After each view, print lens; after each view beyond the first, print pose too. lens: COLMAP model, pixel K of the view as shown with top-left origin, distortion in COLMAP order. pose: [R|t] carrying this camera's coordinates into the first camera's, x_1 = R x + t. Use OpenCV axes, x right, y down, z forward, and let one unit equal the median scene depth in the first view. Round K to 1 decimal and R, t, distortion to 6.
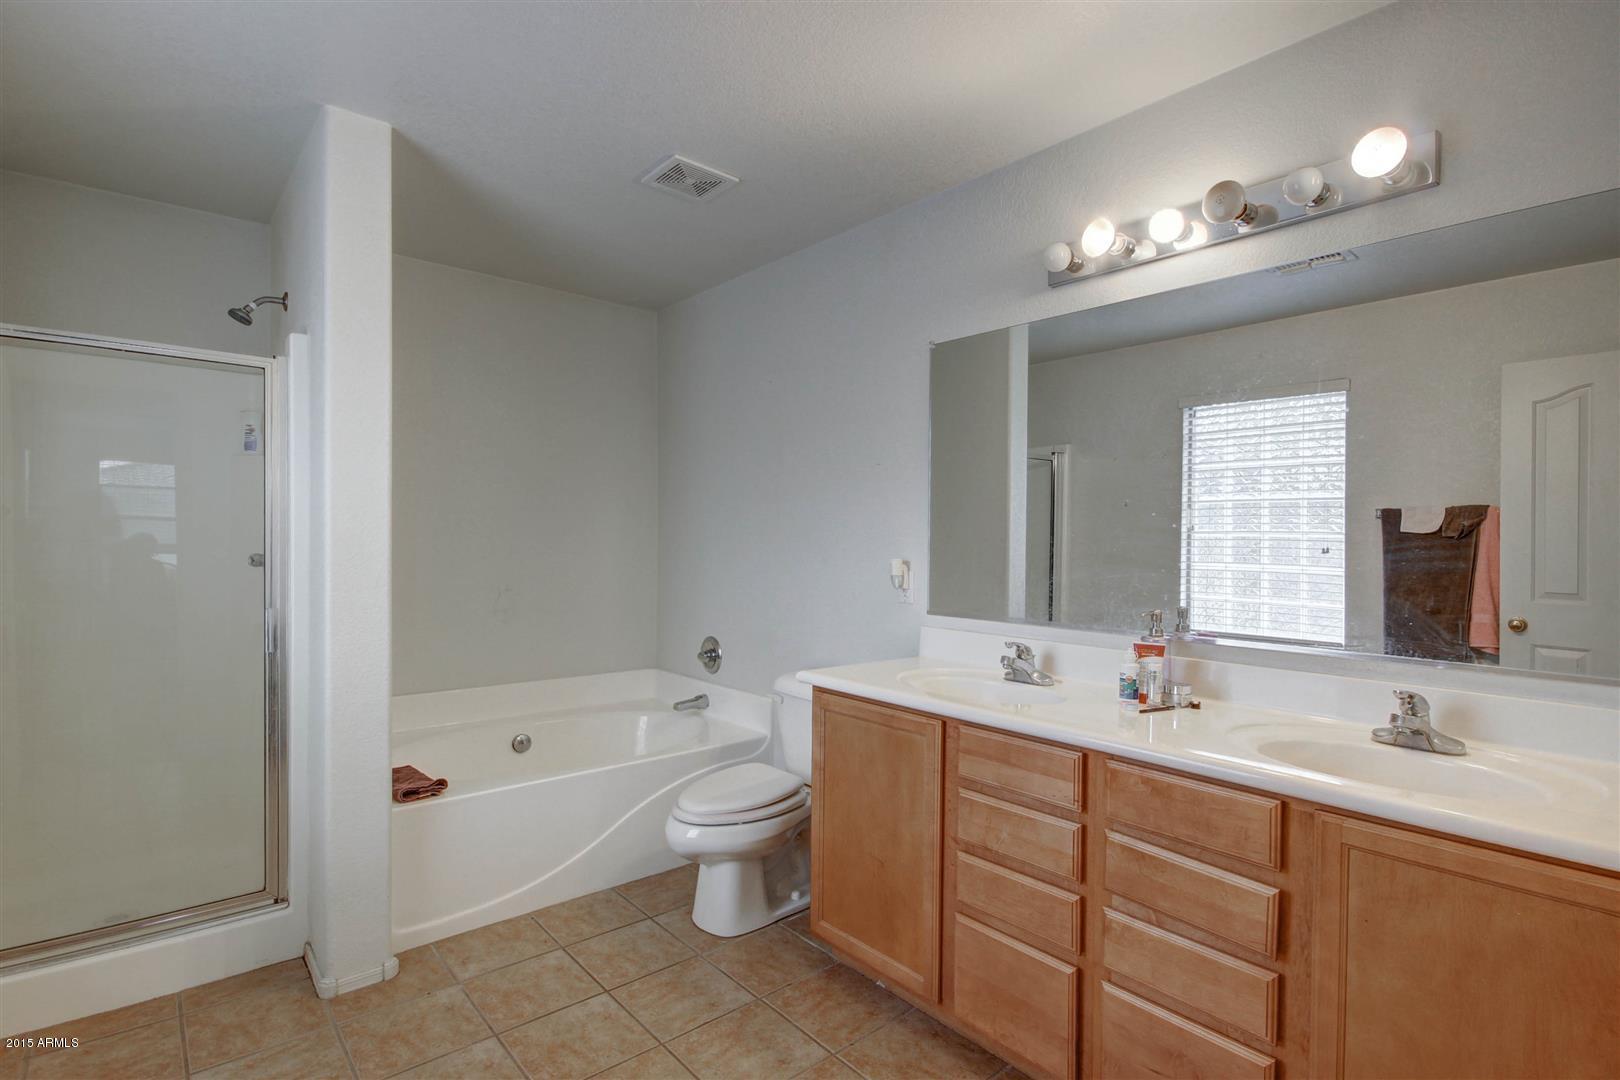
lens RADIAL K [[753.1, 0, 815.2], [0, 753.1, 540.8], [0, 0, 1]] dist [-0.004010, -0.000854]
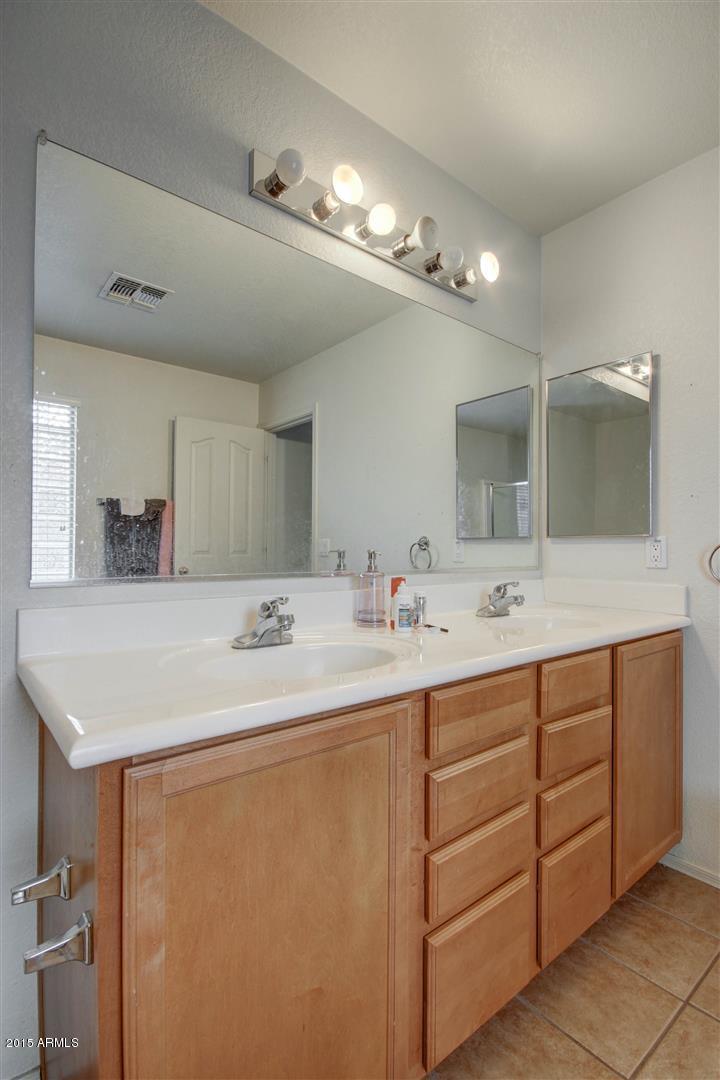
lens RADIAL K [[502.4, 0, 360.0], [0, 502.4, 540.0], [0, 0, 1]] dist [0.040853, -0.000166]
pose [[0.058488, -0.002642, 0.998285, -0.184981], [0.005676, 0.999981, 0.002314, 0.041613], [-0.998272, 0.005531, 0.058502, 0.548801]]
